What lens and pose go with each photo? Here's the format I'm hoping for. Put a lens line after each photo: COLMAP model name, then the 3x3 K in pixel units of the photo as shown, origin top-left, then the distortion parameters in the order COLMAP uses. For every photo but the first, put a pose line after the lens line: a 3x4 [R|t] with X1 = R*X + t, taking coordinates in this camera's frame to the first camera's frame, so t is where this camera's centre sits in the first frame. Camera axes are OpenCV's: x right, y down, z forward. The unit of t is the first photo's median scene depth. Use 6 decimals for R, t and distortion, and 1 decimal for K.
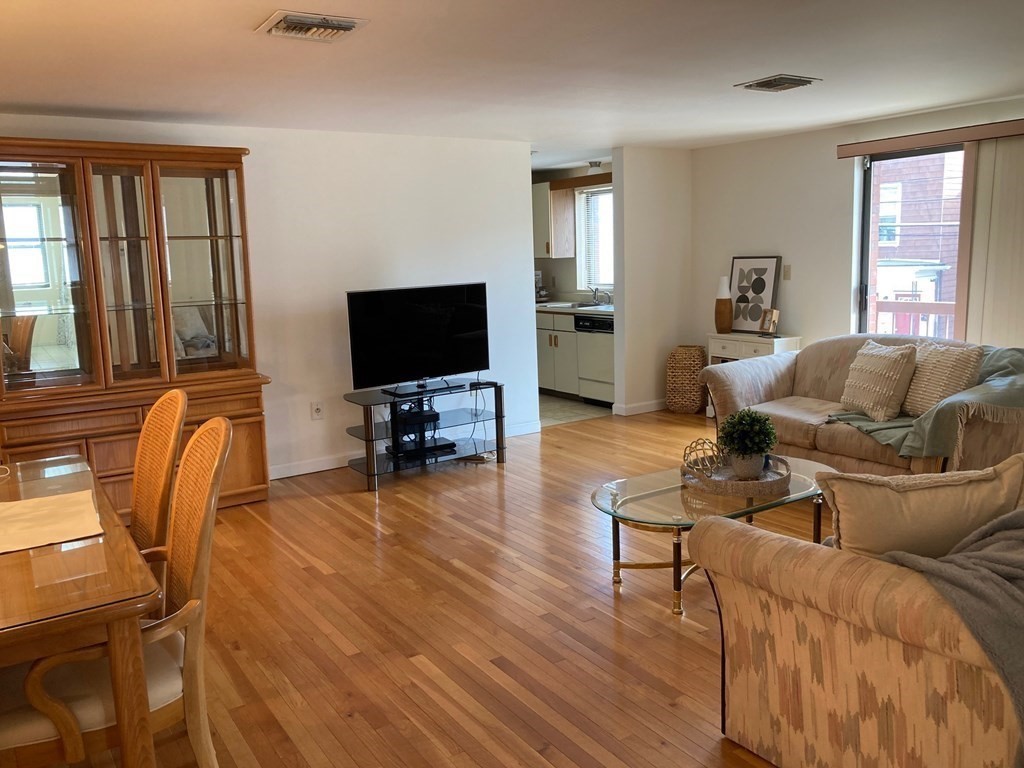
lens RADIAL K [[837.3, 0, 512.0], [0, 837.3, 384.0], [0, 0, 1]] dist [0.028443, 0.000033]
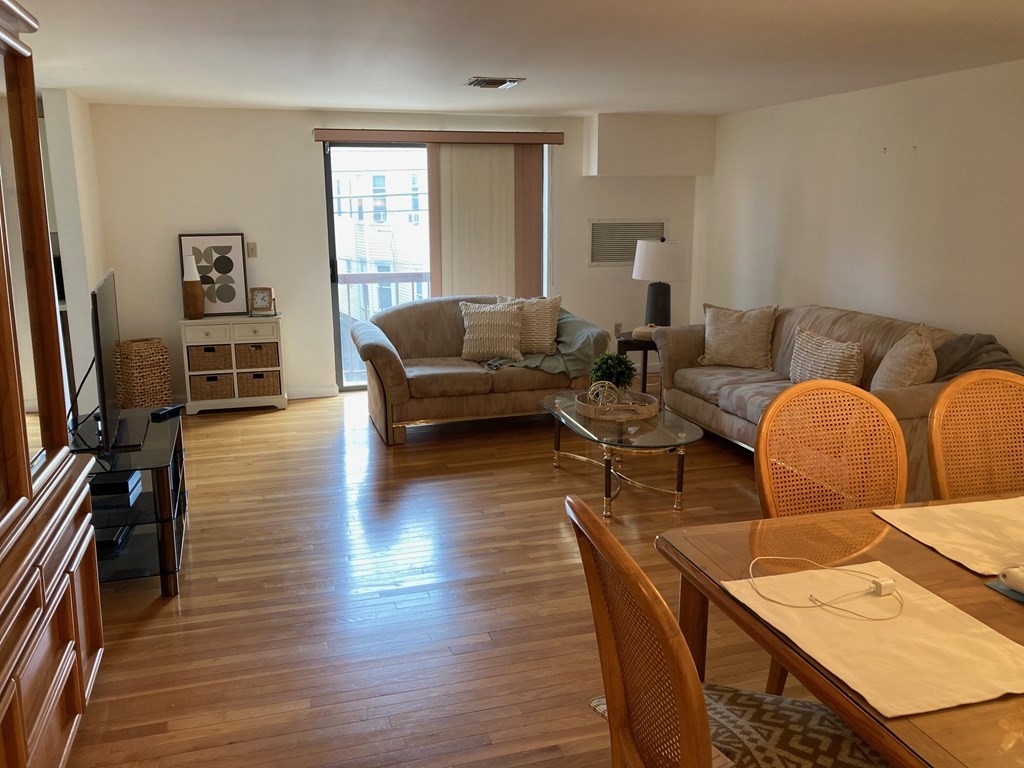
lens RADIAL K [[855.0, 0, 511.7], [0, 855.0, 361.6], [0, 0, 1]] dist [0.003140, 0.004233]
pose [[0.285790, -0.140804, 0.947892, -0.735788], [0.151648, 0.983328, 0.100346, -0.079126], [-0.946217, 0.115068, 0.302378, 0.575485]]
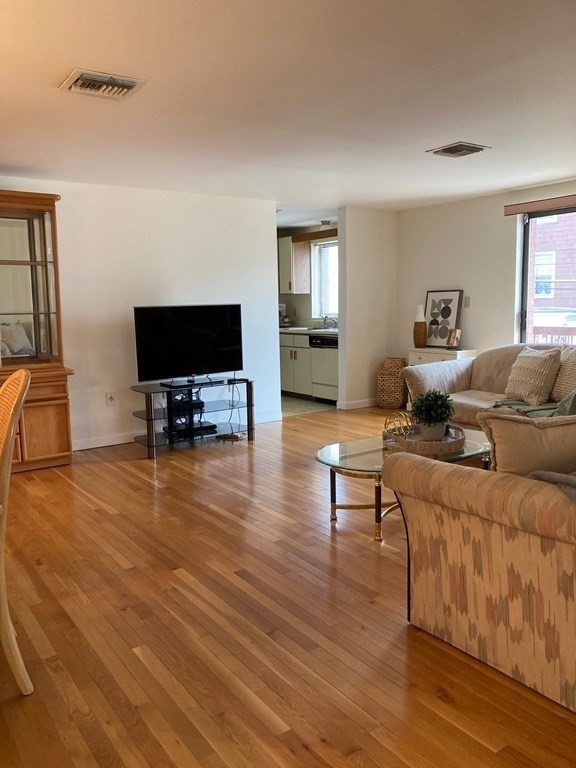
lens RADIAL K [[626.8, 0, 279.8], [0, 626.8, 391.9], [0, 0, 1]] dist [0.052956, -0.062546]
pose [[0.999746, 0.010042, 0.020191, 0.014248], [-0.009691, 0.999802, -0.017398, 0.040873], [-0.020362, 0.017198, 0.999645, 0.009201]]
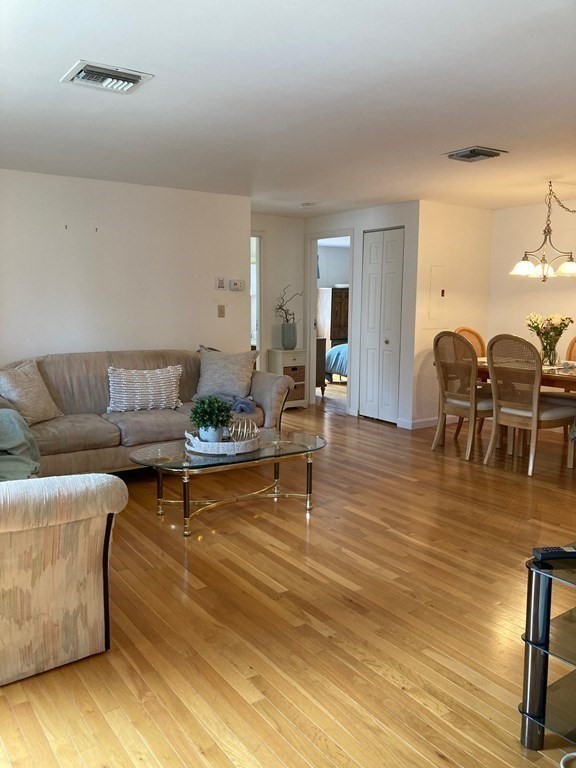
lens RADIAL K [[628.0, 0, 288.0], [0, 628.0, 384.0], [0, 0, 1]] dist [0.028443, 0.000033]
pose [[-0.999343, 0.028692, -0.022130, 0.133446], [0.021025, 0.956571, 0.290740, -0.204865], [0.029511, 0.290083, -0.956546, 1.459159]]
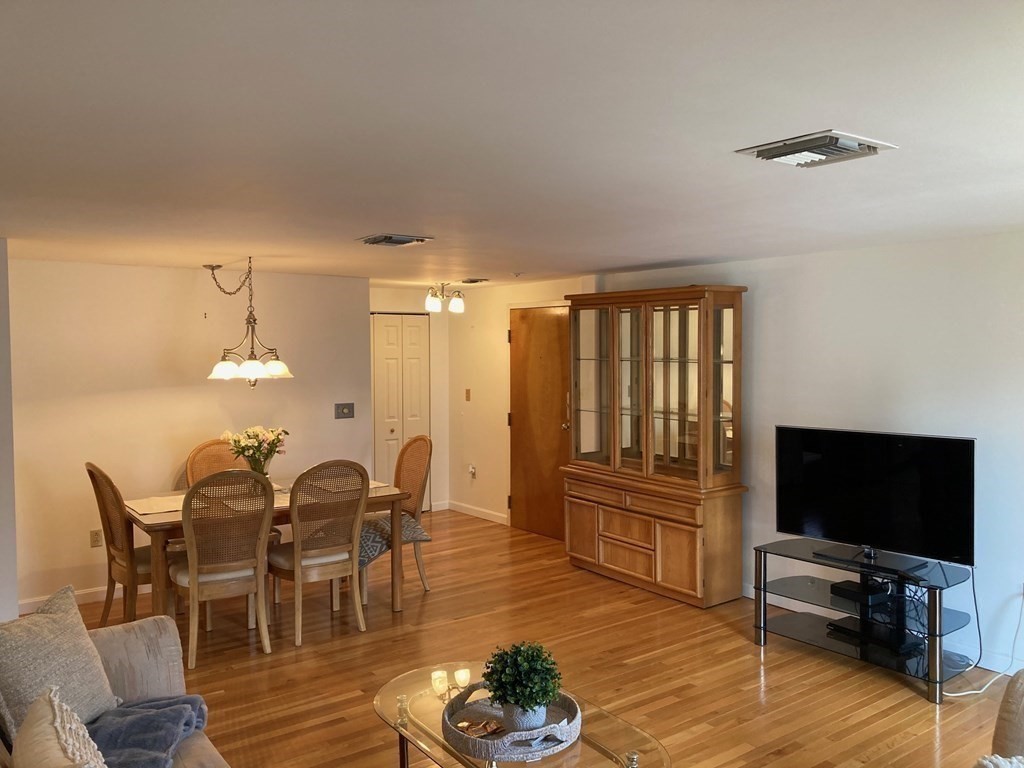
lens RADIAL K [[826.0, 0, 513.6], [0, 826.0, 380.3], [0, 0, 1]] dist [0.063710, -0.105783]
pose [[0.053705, 0.070163, -0.996089, 0.737633], [-0.158322, 0.985509, 0.060881, -0.175949], [0.985926, 0.154433, 0.064035, 0.672458]]
